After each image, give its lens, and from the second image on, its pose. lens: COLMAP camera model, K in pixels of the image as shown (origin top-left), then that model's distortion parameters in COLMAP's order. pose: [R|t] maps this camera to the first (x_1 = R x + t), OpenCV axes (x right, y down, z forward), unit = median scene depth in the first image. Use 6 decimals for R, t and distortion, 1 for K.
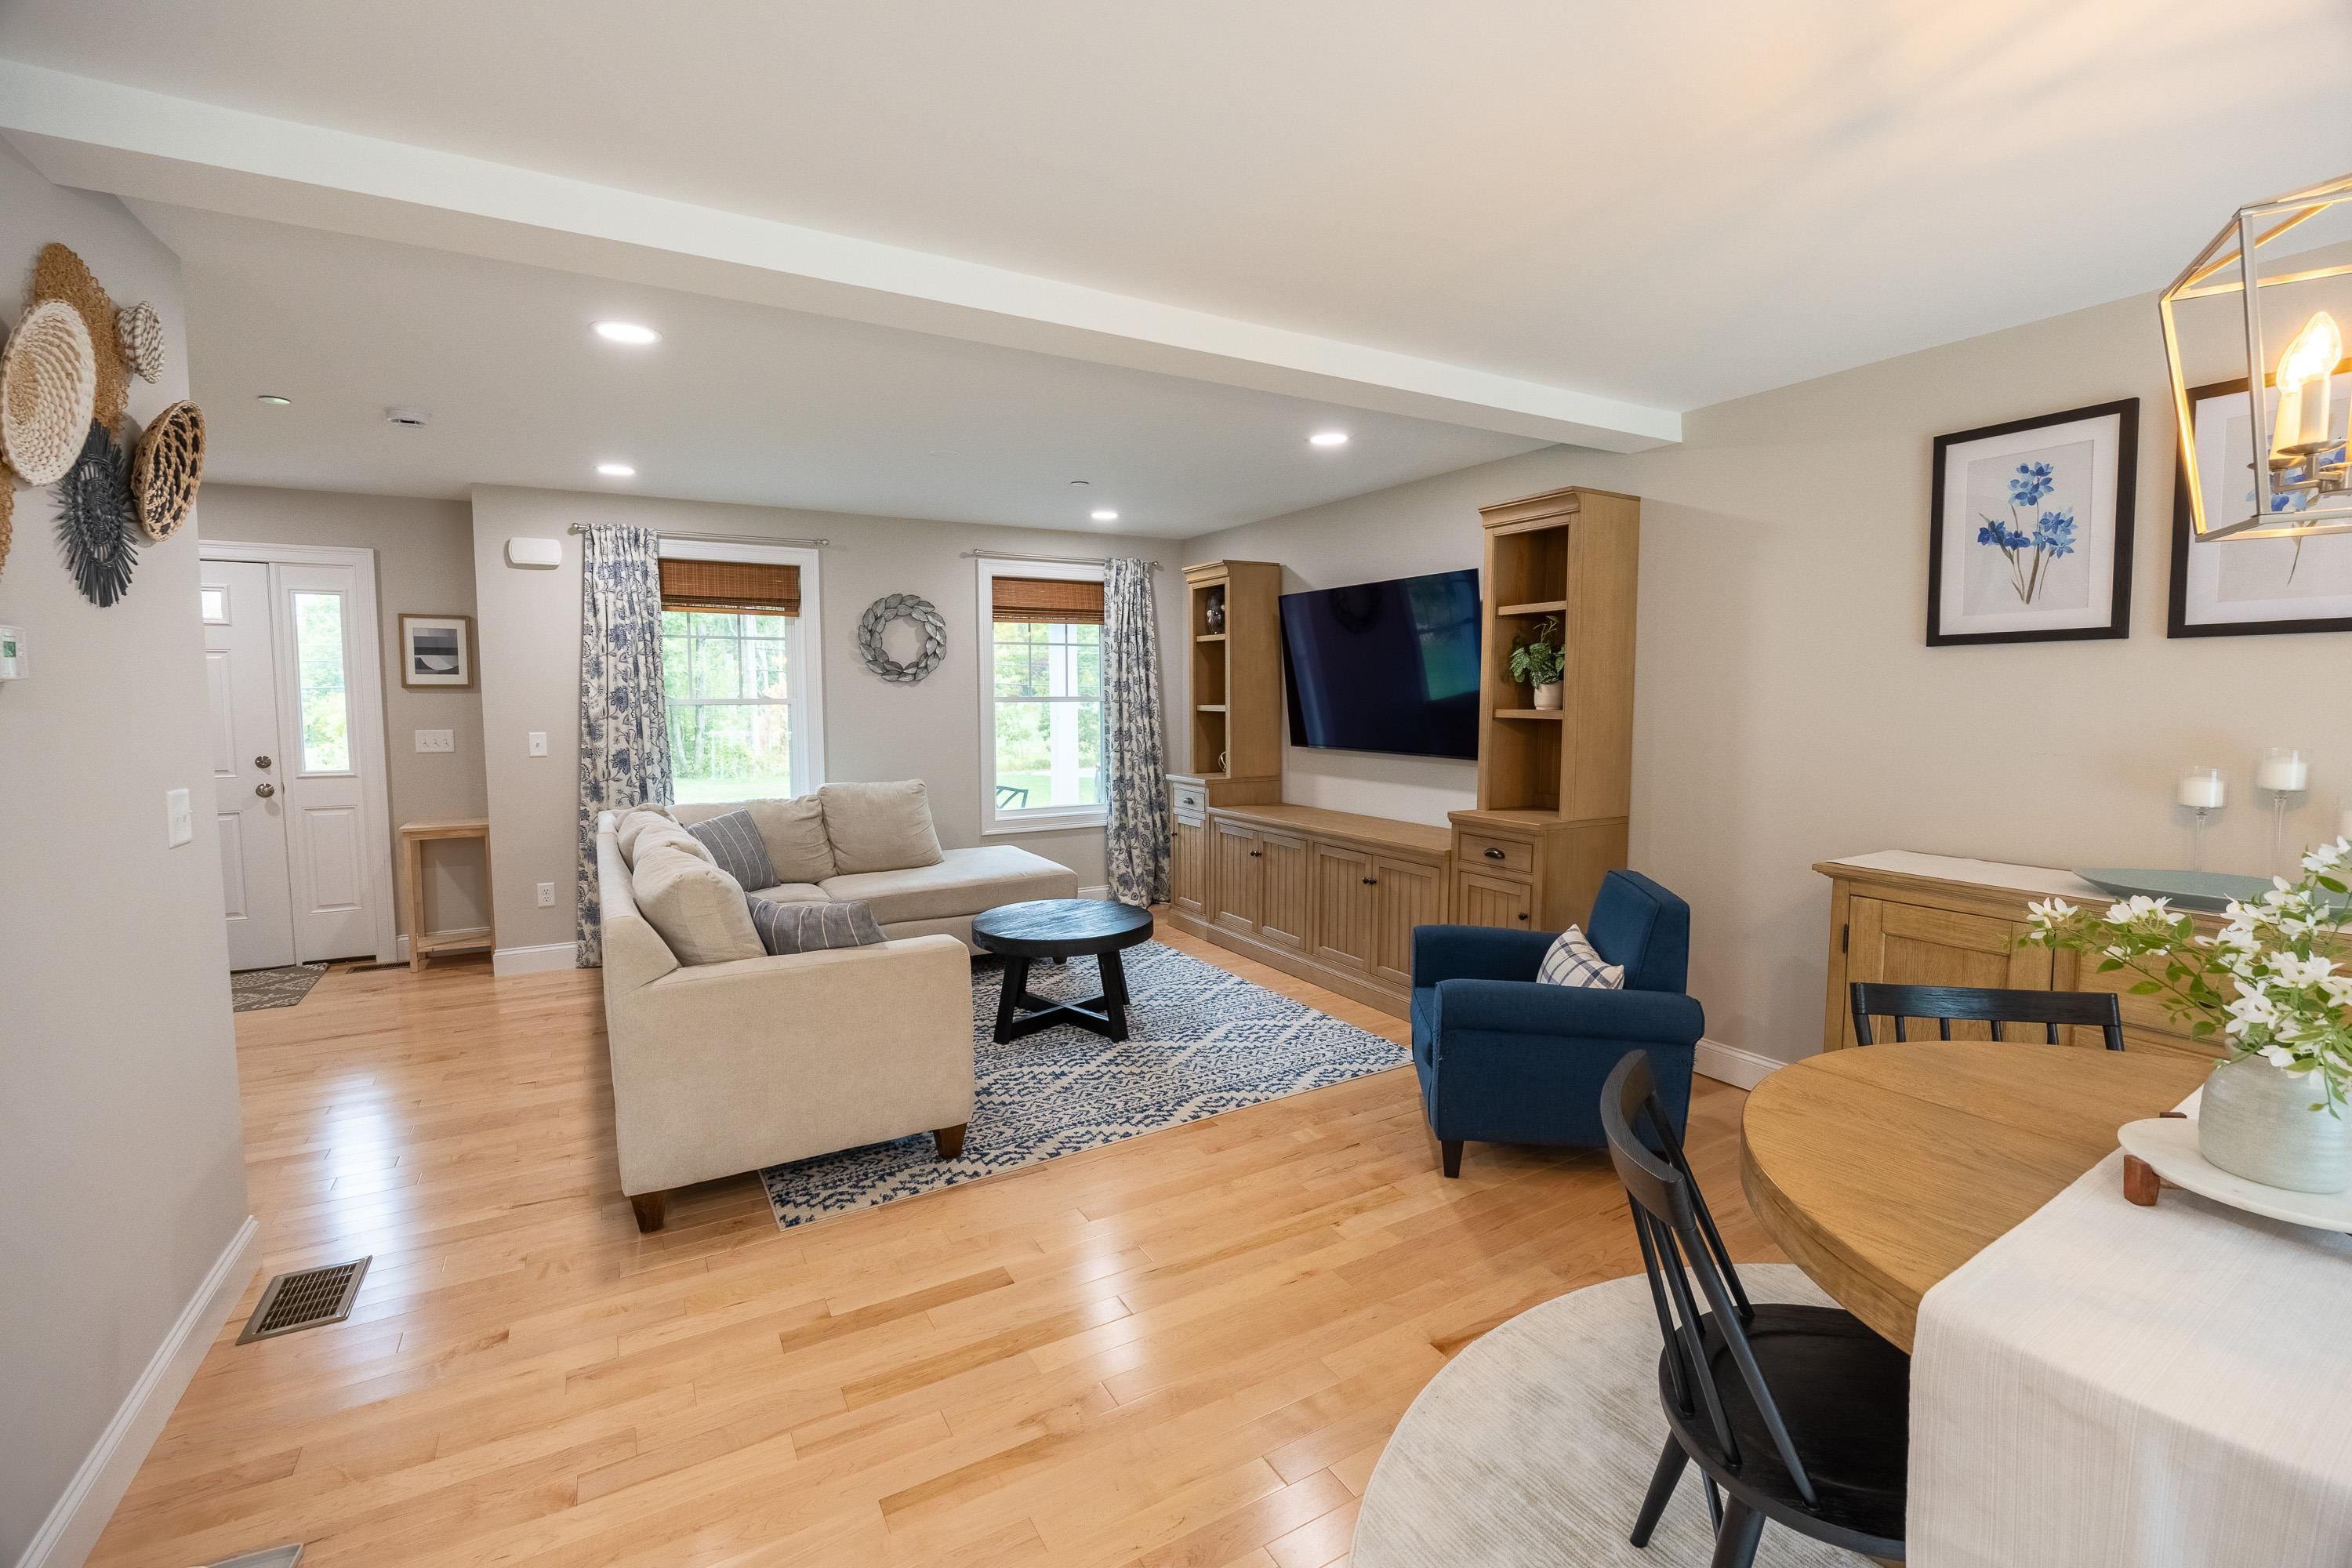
lens RADIAL K [[1011.6, 0, 1188.8], [0, 1011.6, 770.6], [0, 0, 1]] dist [-0.004021, -0.000567]
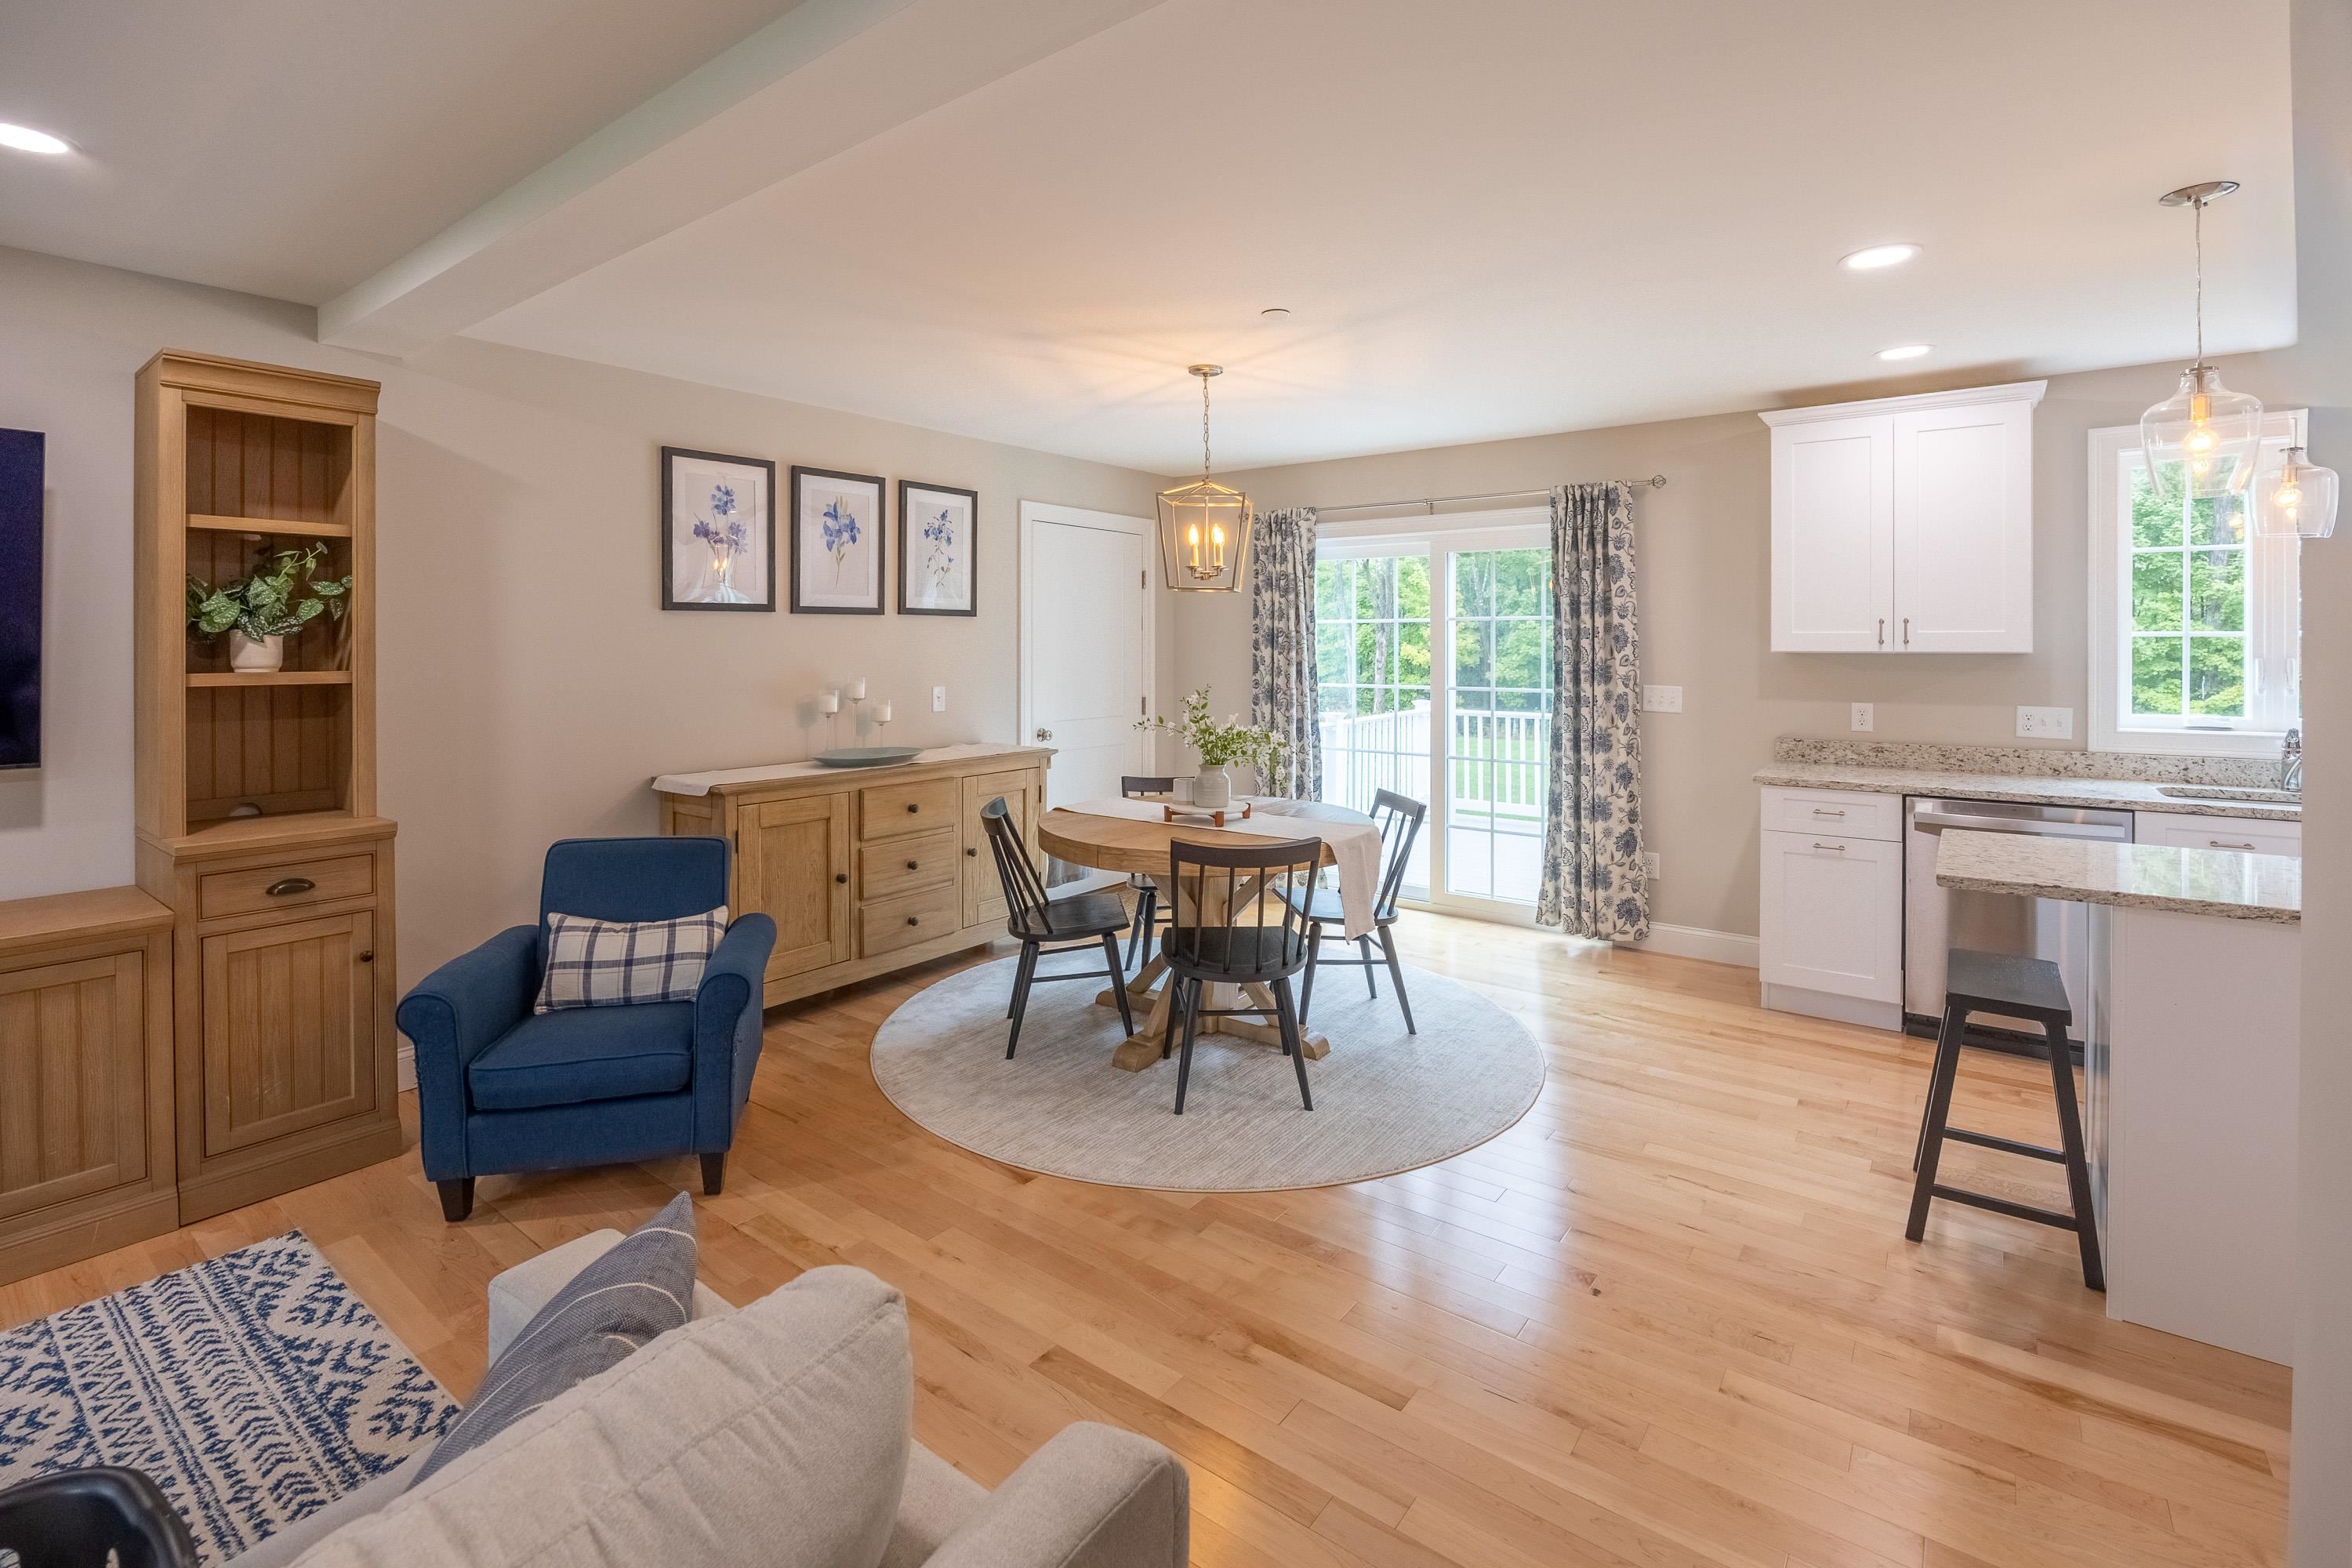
lens RADIAL K [[1057.7, 0, 1167.9], [0, 1057.7, 648.7], [0, 0, 1]] dist [-0.017919, 0.000977]
pose [[-0.377649, 0.001894, 0.925947, -0.480725], [0.075533, 0.996728, 0.028767, -0.043910], [-0.922863, 0.080803, -0.376556, 0.616268]]
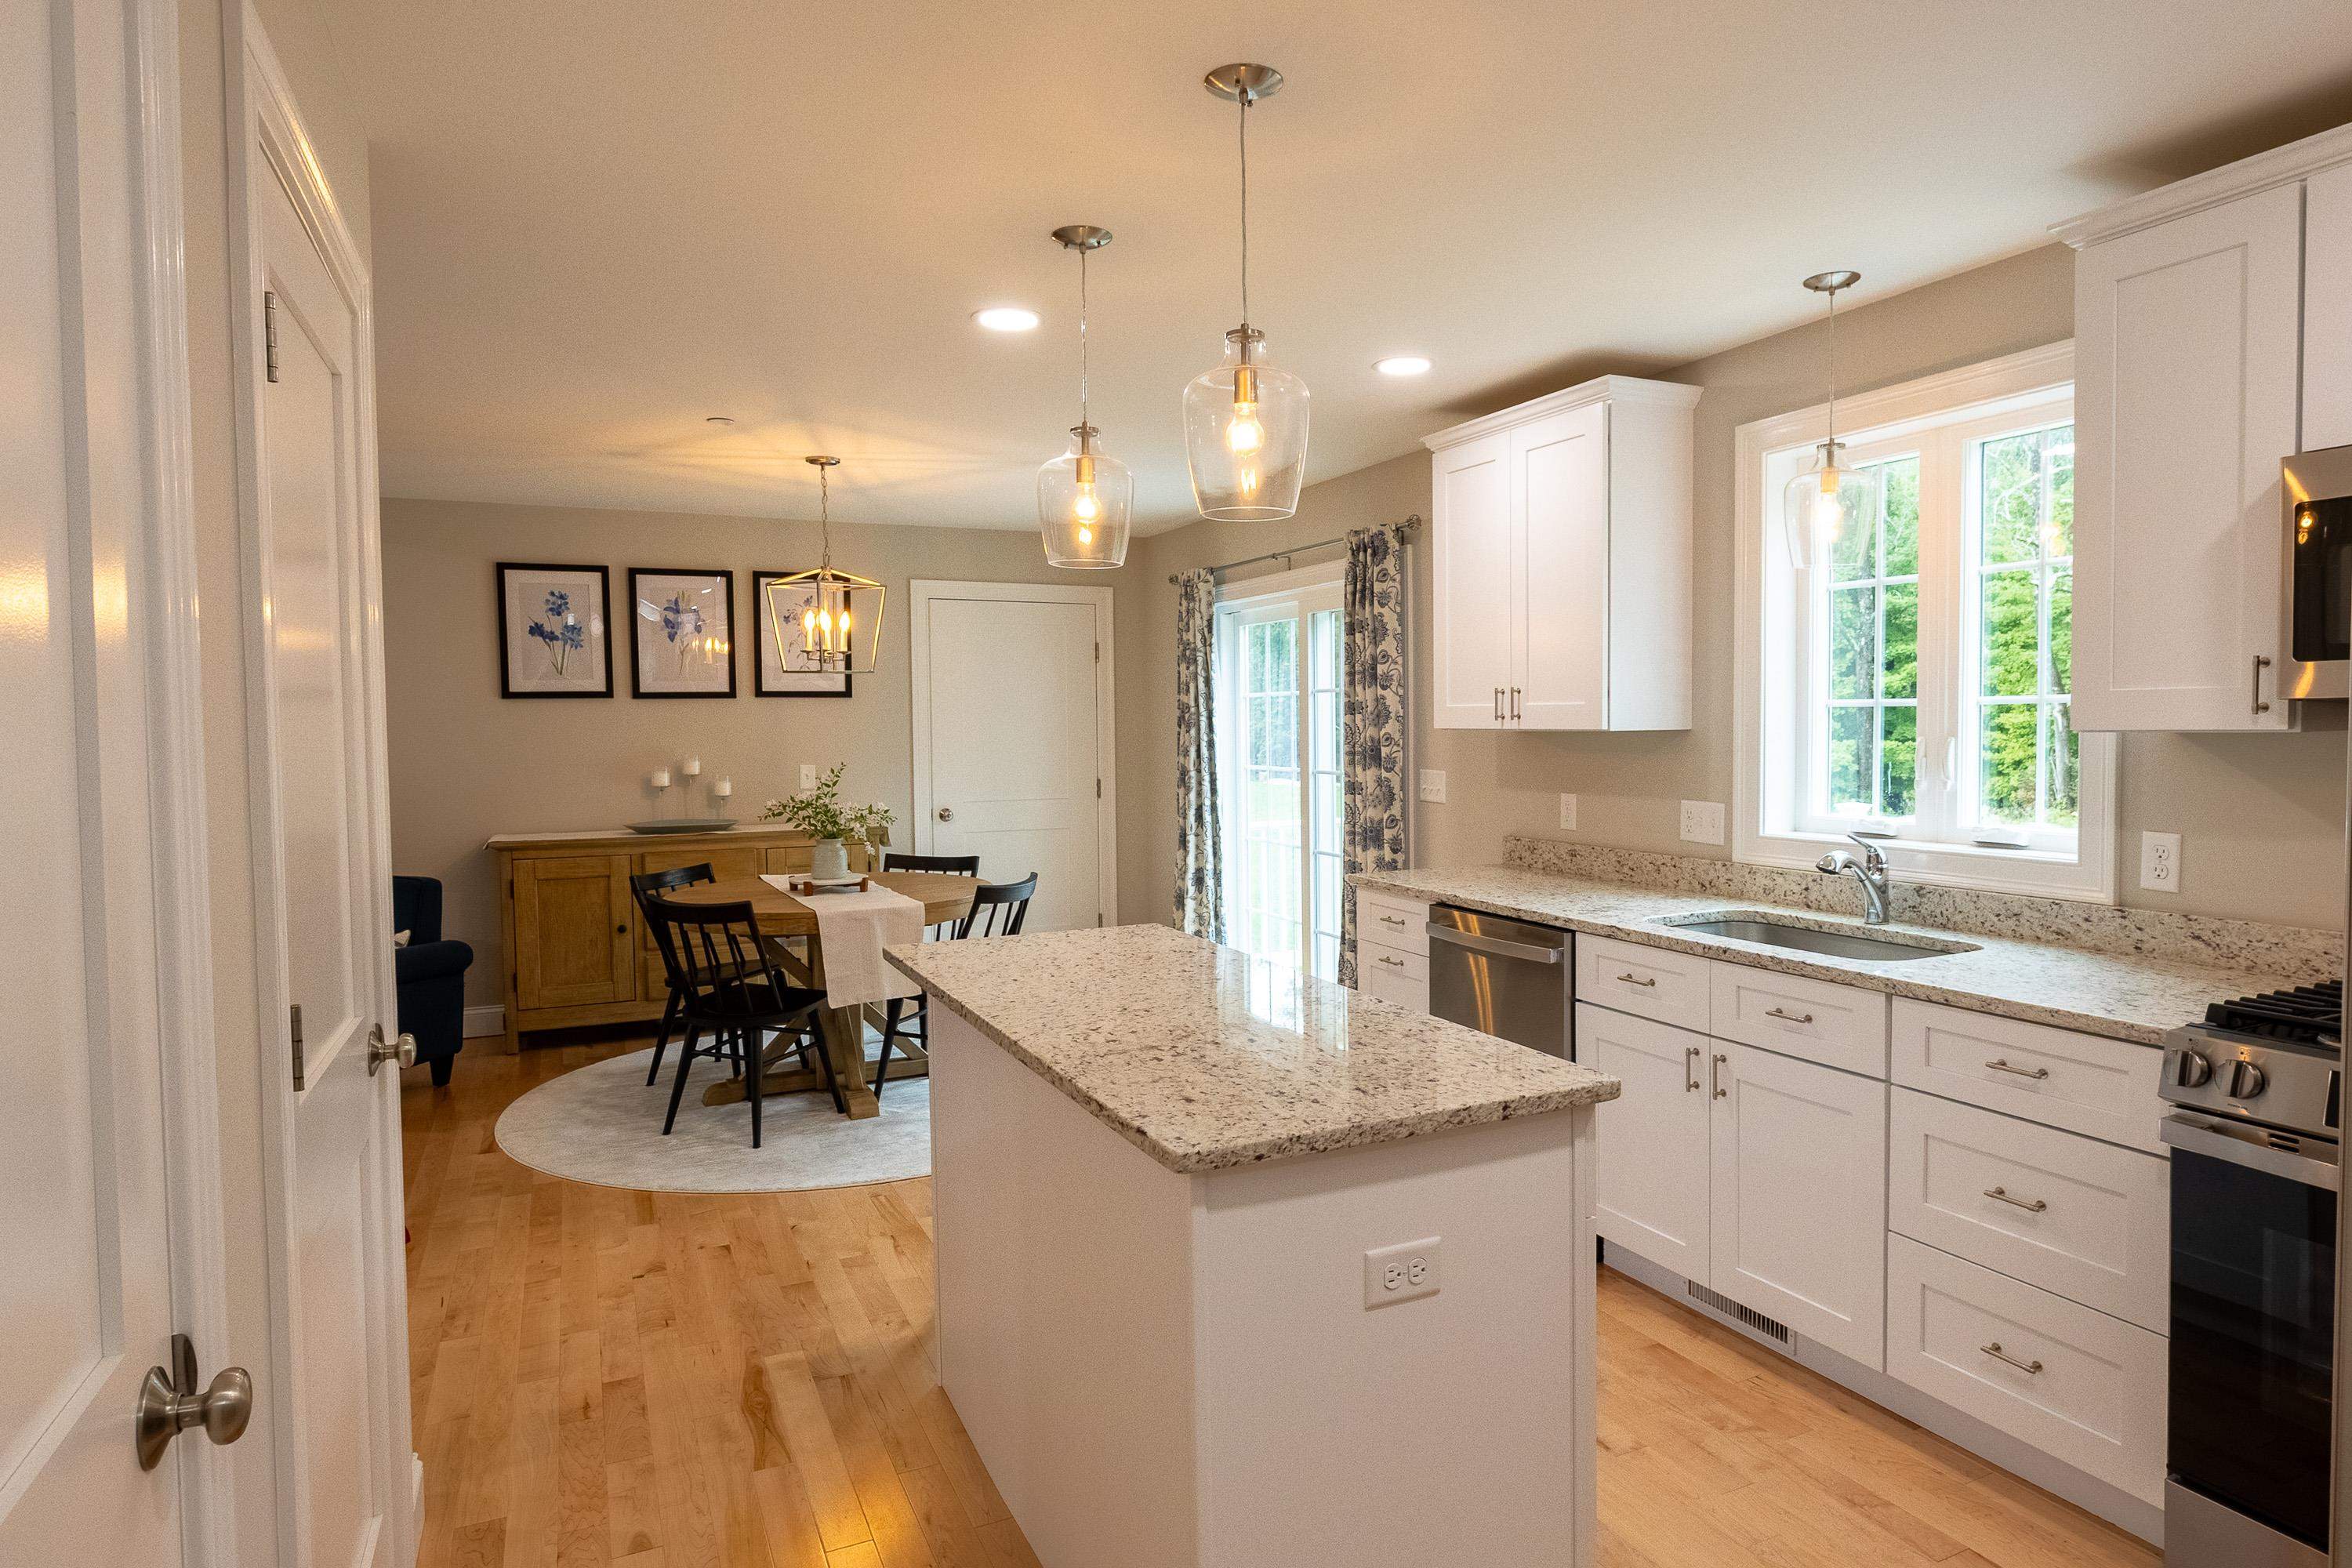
lens RADIAL K [[1348.9, 0, 1243.4], [0, 1348.9, 793.0], [0, 0, 1]] dist [-0.014055, -0.000190]
pose [[0.066679, -0.046751, 0.996679, -0.814847], [0.084947, 0.995541, 0.041014, 0.020362], [-0.994152, 0.081930, 0.070353, -0.160665]]
